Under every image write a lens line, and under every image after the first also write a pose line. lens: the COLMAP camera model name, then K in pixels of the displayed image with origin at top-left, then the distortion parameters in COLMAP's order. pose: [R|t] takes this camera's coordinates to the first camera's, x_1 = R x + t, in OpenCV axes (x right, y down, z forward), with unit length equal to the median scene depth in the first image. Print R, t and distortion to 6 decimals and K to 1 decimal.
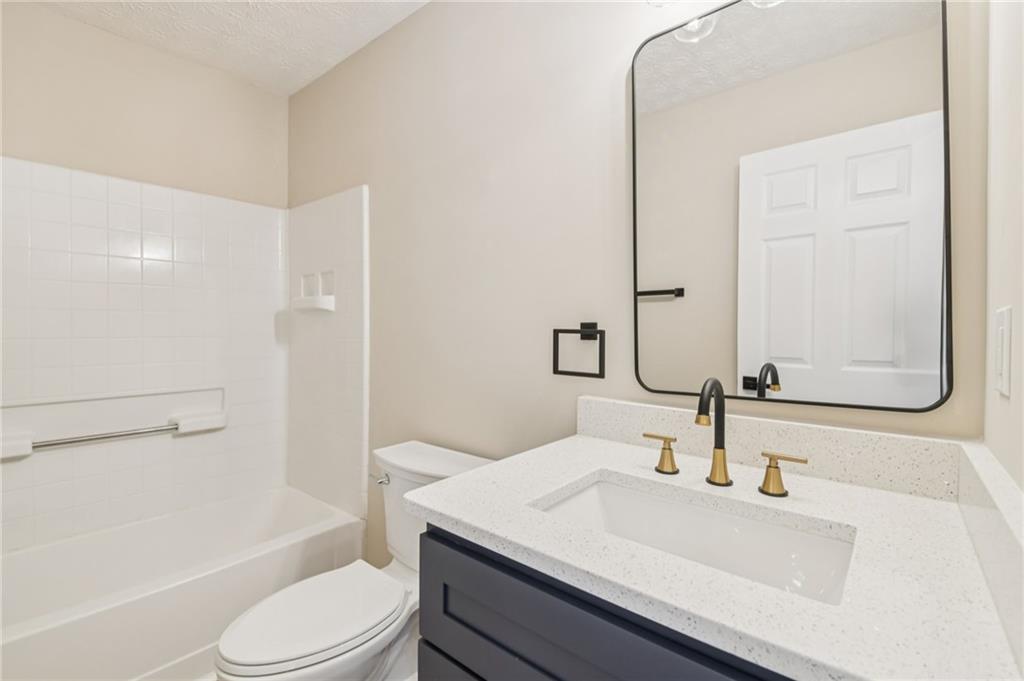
lens RADIAL K [[459.5, 0, 517.5], [0, 459.5, 333.3], [0, 0, 1]] dist [0.026647, -0.027615]
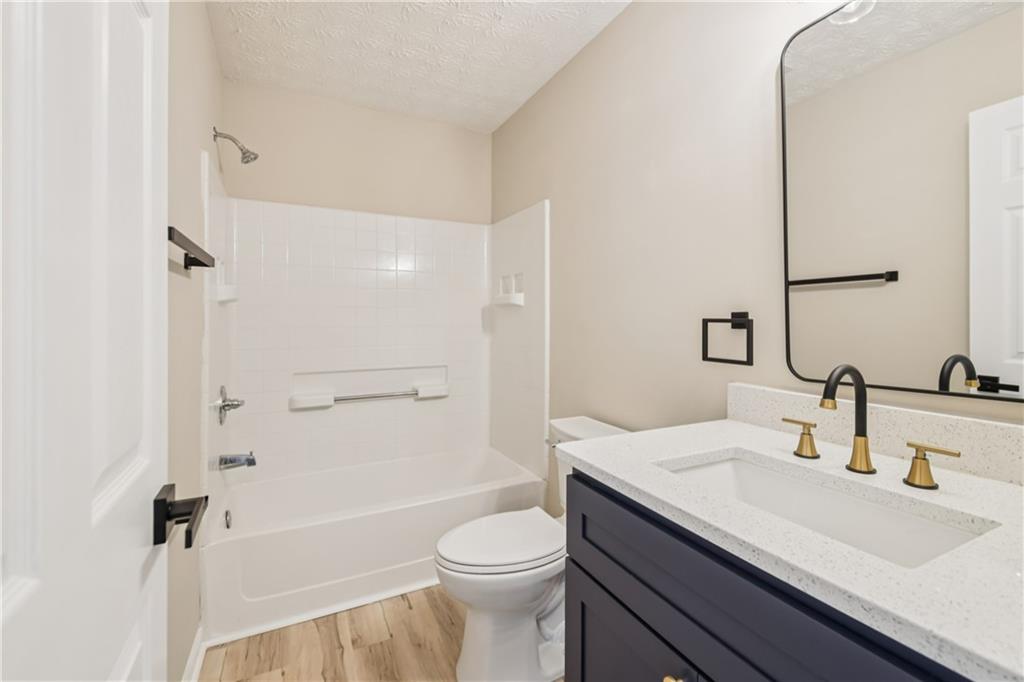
lens RADIAL K [[440.3, 0, 511.4], [0, 440.3, 318.5], [0, 0, 1]] dist [0.001155, -0.000256]
pose [[0.910174, -0.007654, -0.414155, 0.127167], [0.001376, 0.999880, -0.015454, 0.007485], [0.414224, 0.013496, 0.910075, -0.159055]]
